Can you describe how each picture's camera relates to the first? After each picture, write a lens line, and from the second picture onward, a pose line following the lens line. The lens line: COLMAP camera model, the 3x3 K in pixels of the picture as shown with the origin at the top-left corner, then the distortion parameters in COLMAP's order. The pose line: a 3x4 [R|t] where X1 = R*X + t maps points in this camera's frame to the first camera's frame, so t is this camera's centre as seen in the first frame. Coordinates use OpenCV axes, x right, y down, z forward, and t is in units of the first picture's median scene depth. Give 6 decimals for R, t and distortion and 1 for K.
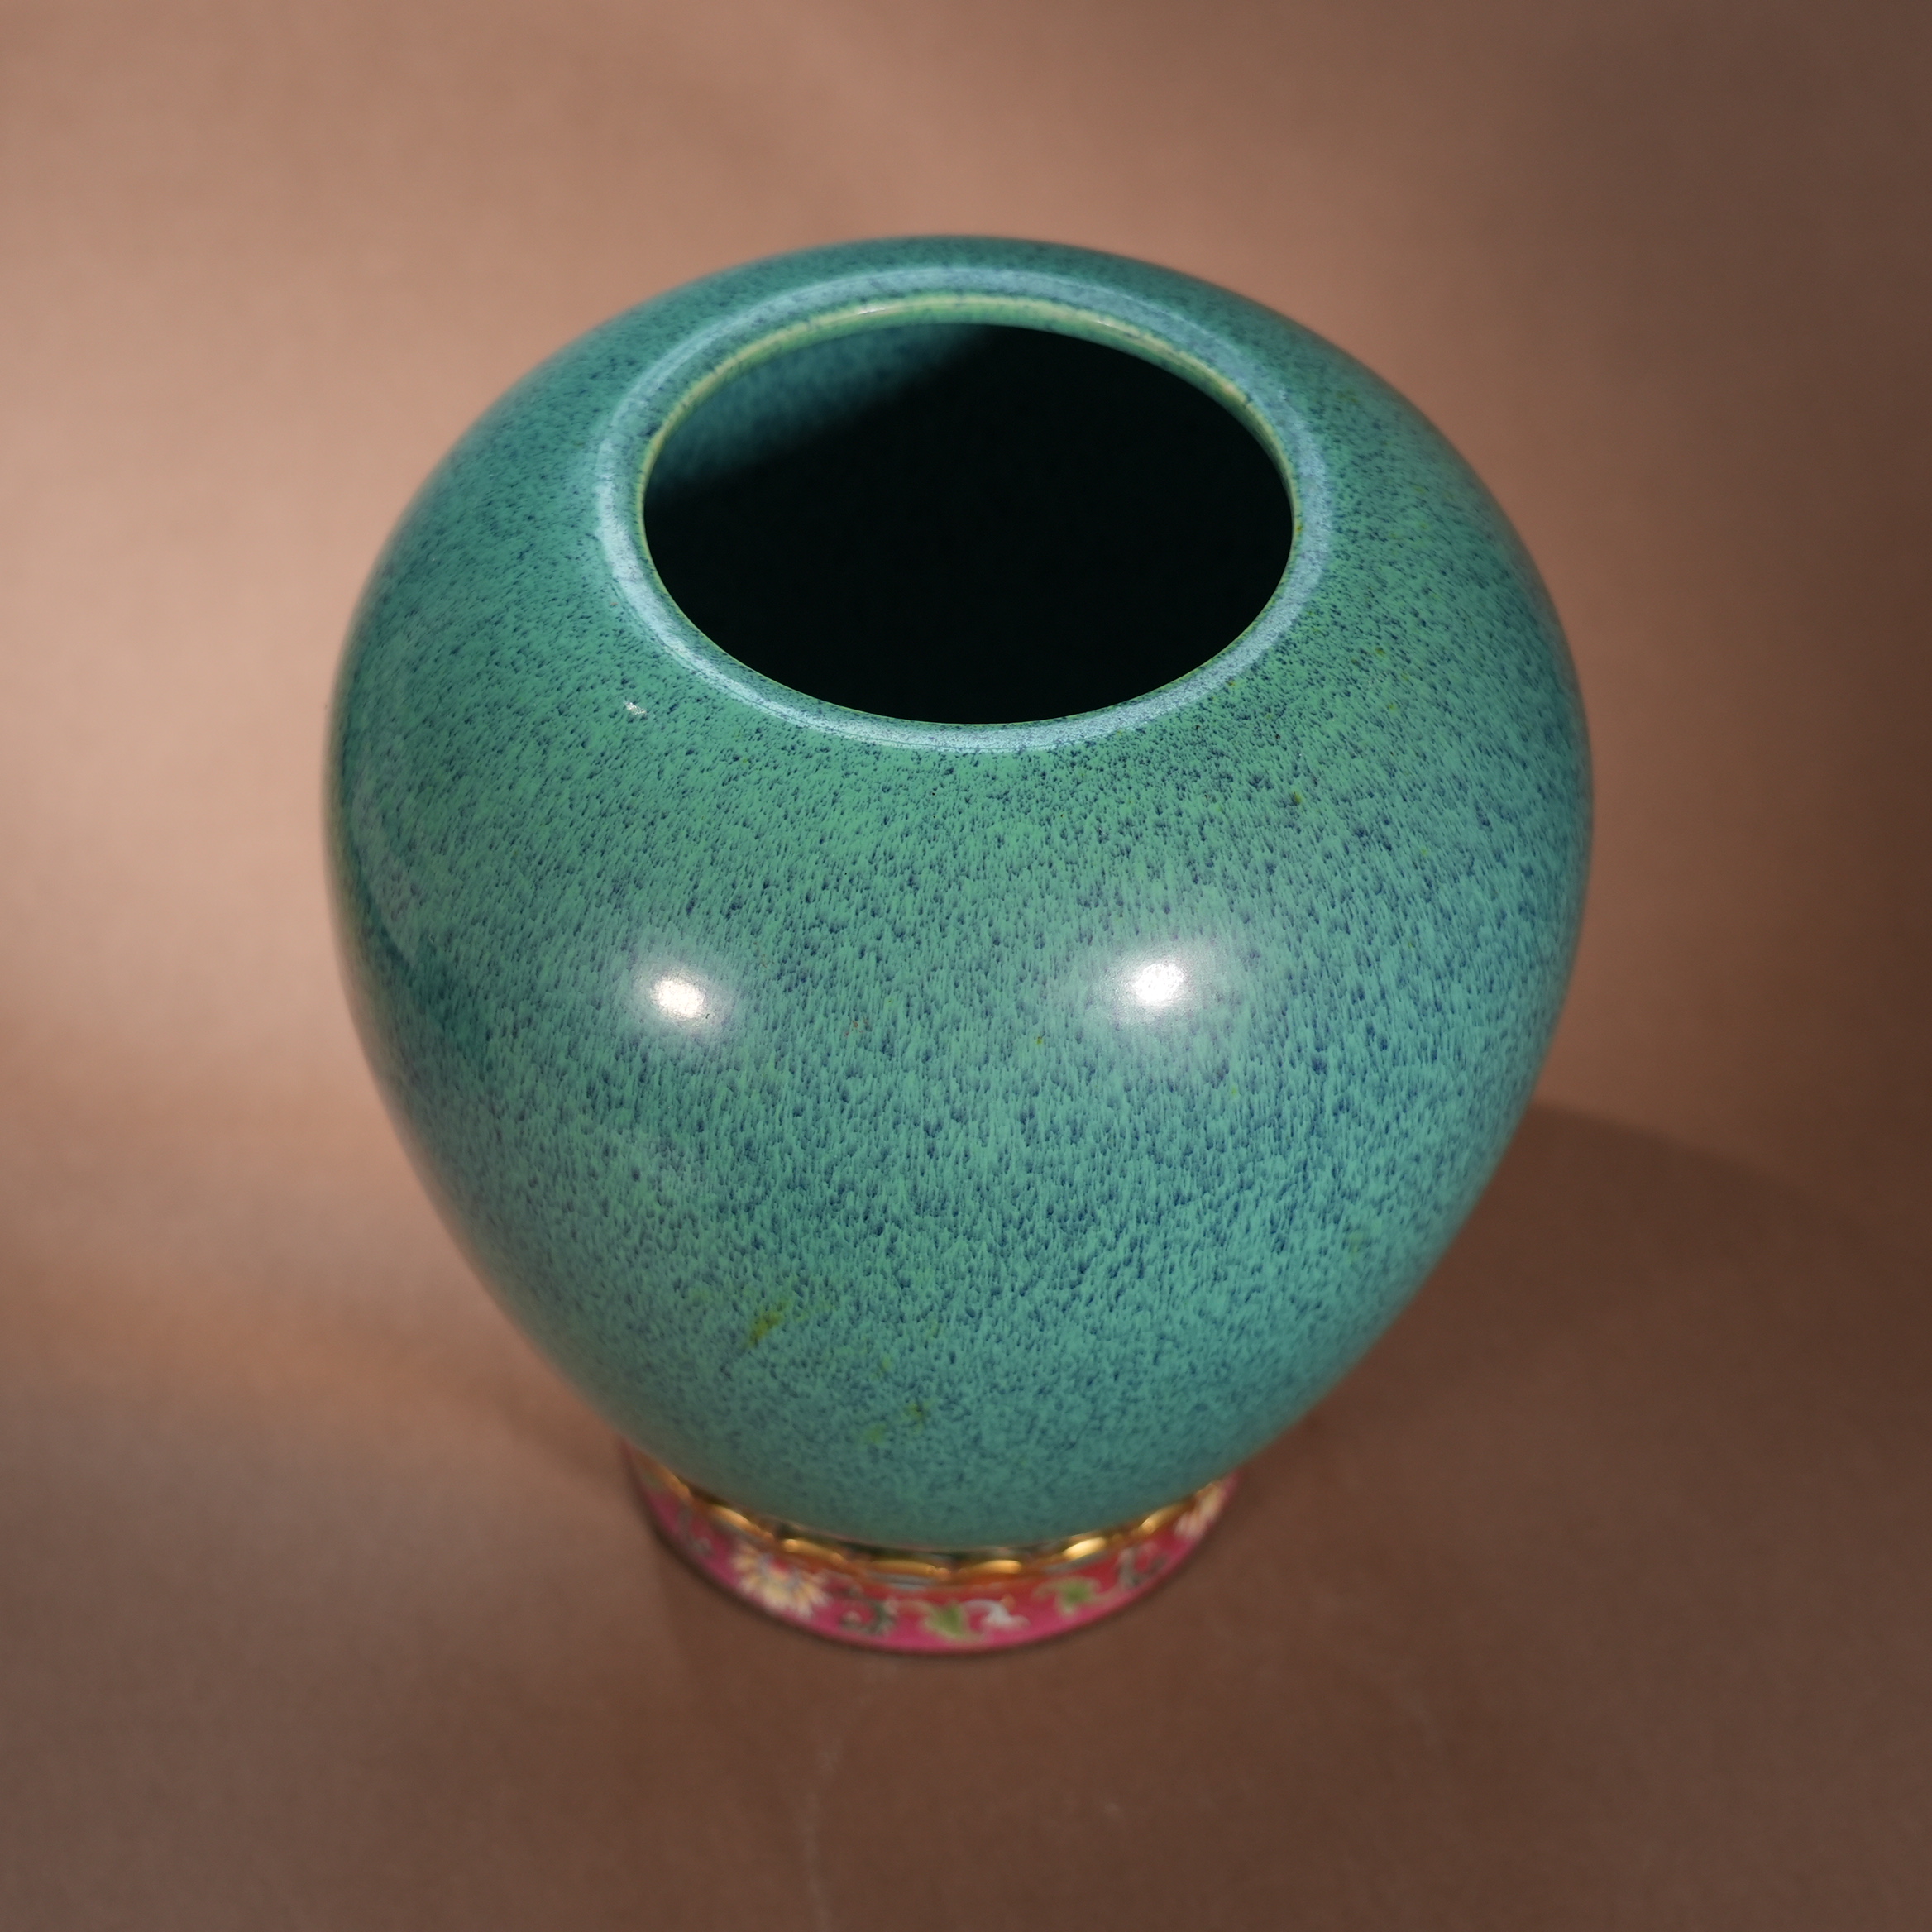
lens RADIAL K [[4155.6, 0, 974.2], [0, 4155.6, 963.7], [0, 0, 1]] dist [0.038928, 0.000000]
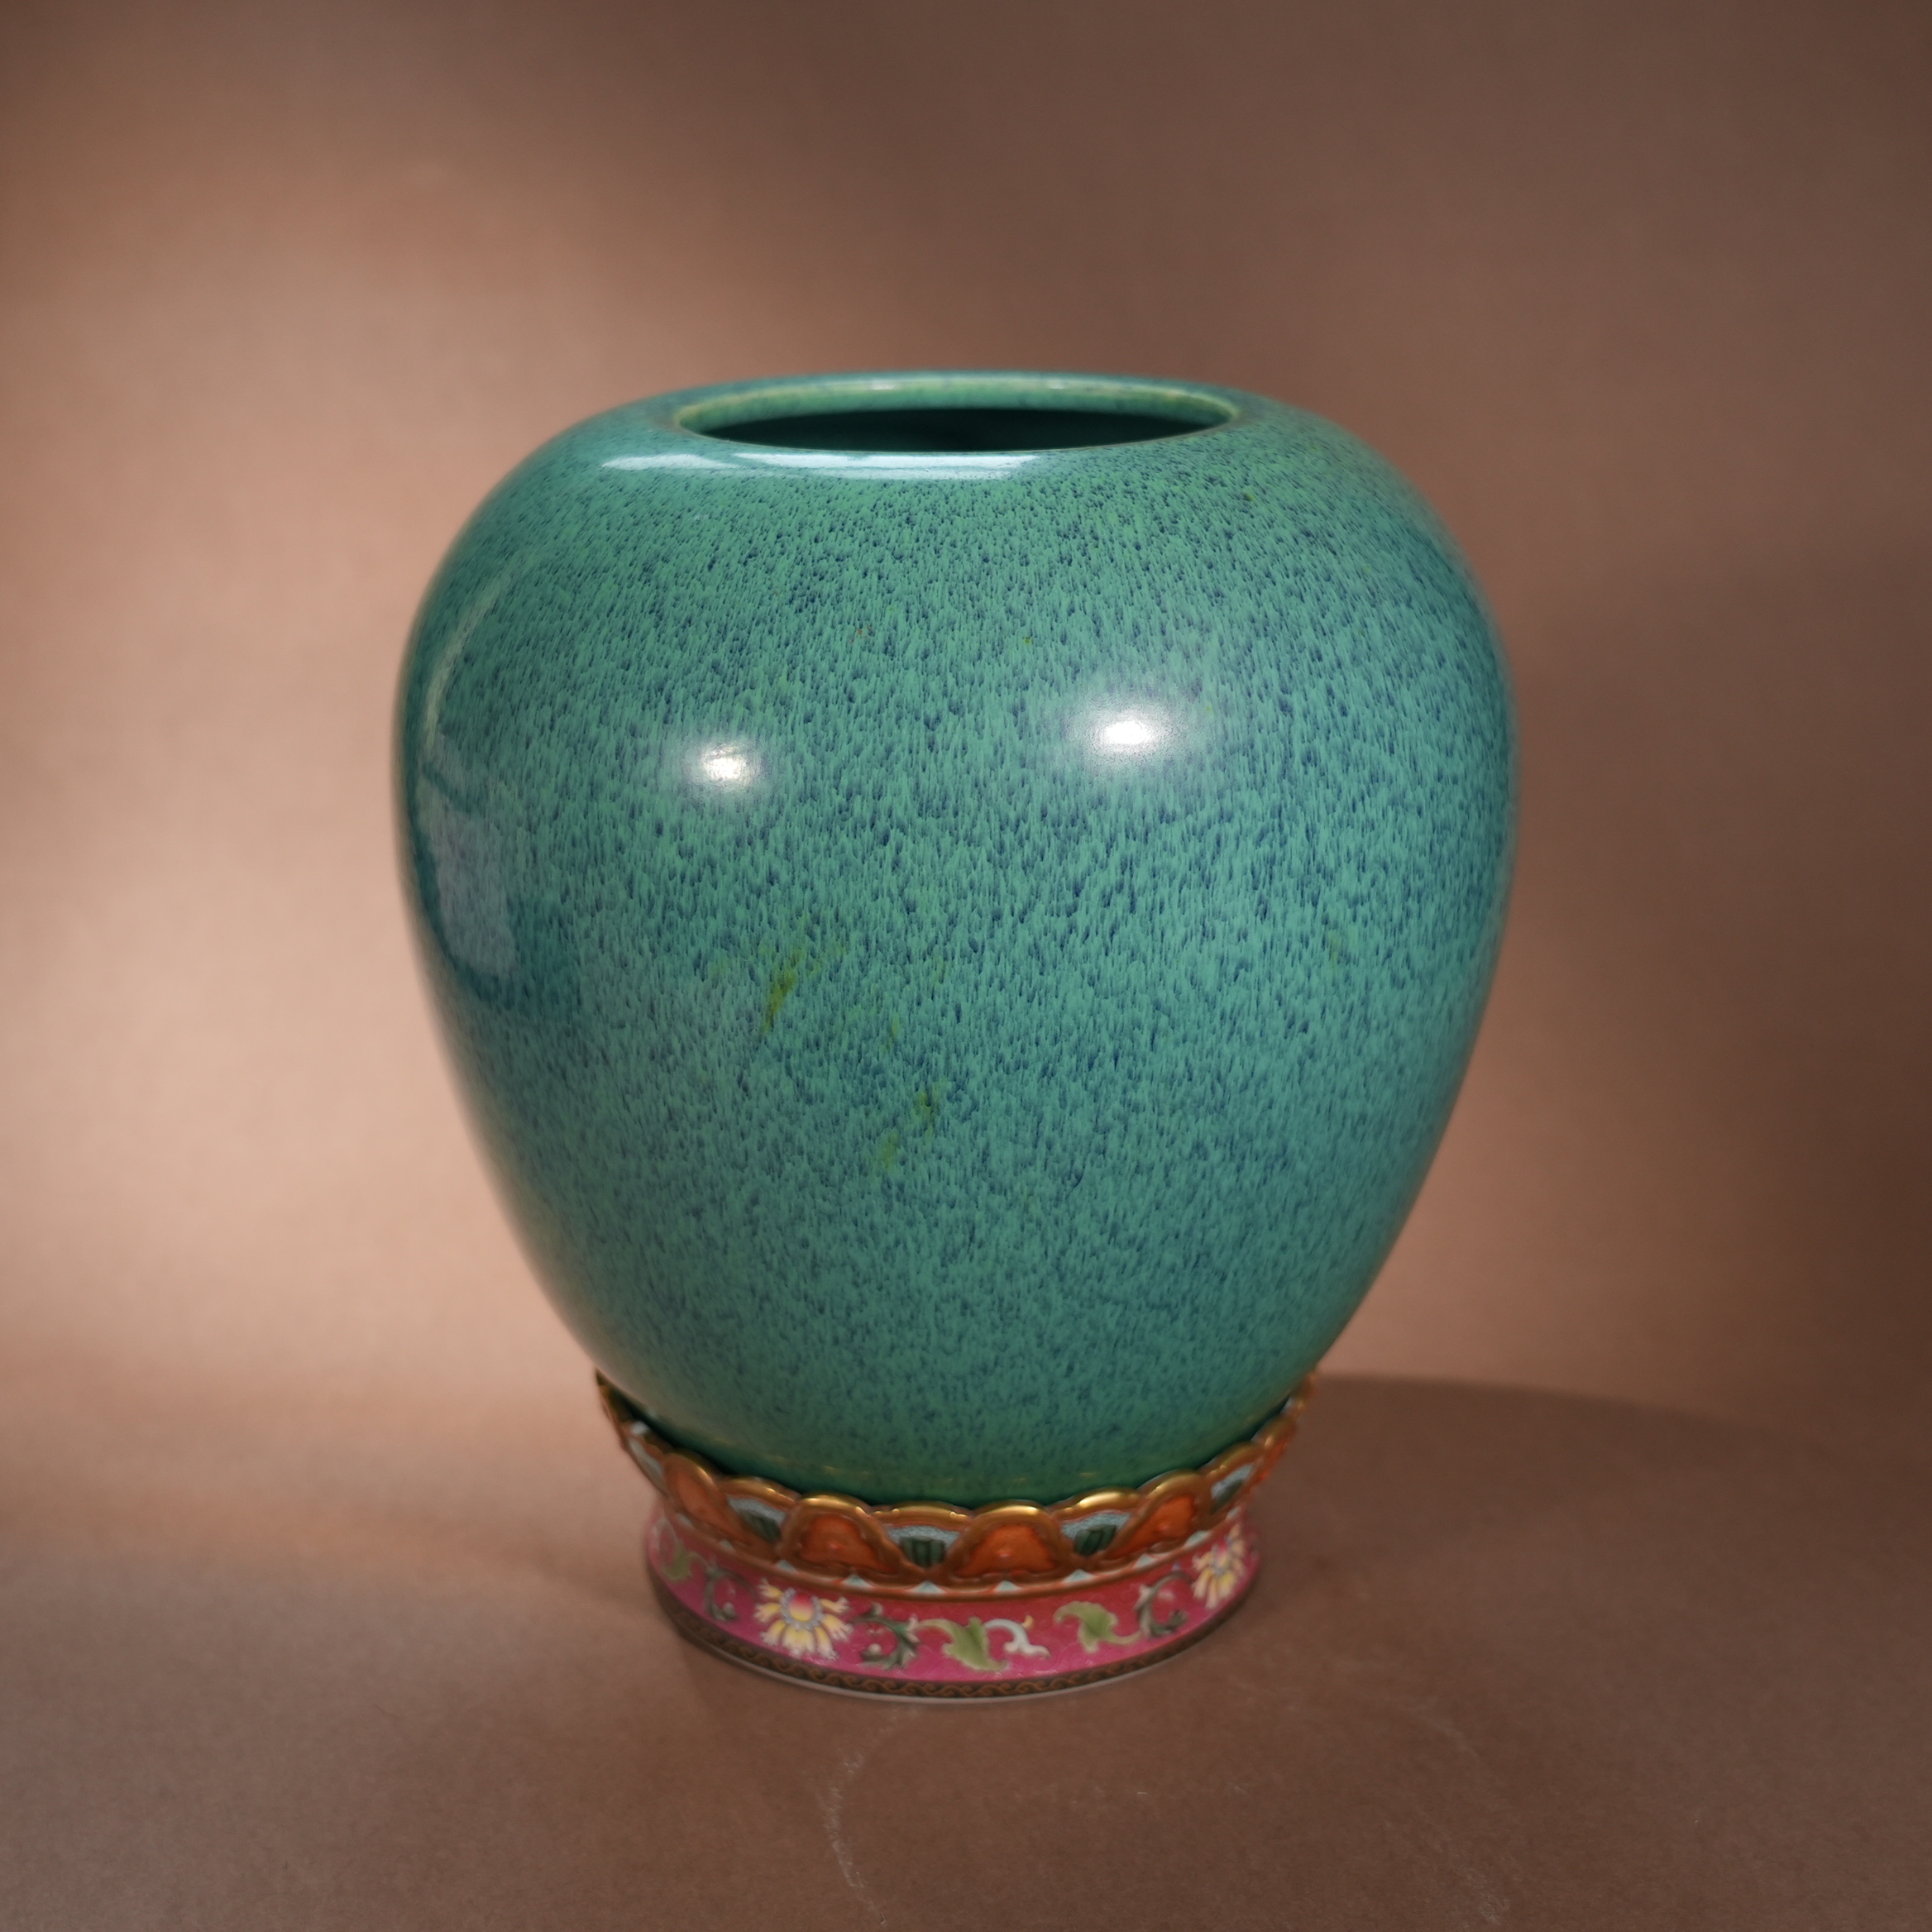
lens RADIAL K [[3321.8, 0, 972.8], [0, 3321.8, 971.5], [0, 0, 1]] dist [0.079578, 0.000000]
pose [[0.999580, -0.028969, 0.000755, -0.001909], [0.025420, 0.864021, -0.502814, 0.518263], [0.013914, 0.502622, 0.864394, 0.275159]]
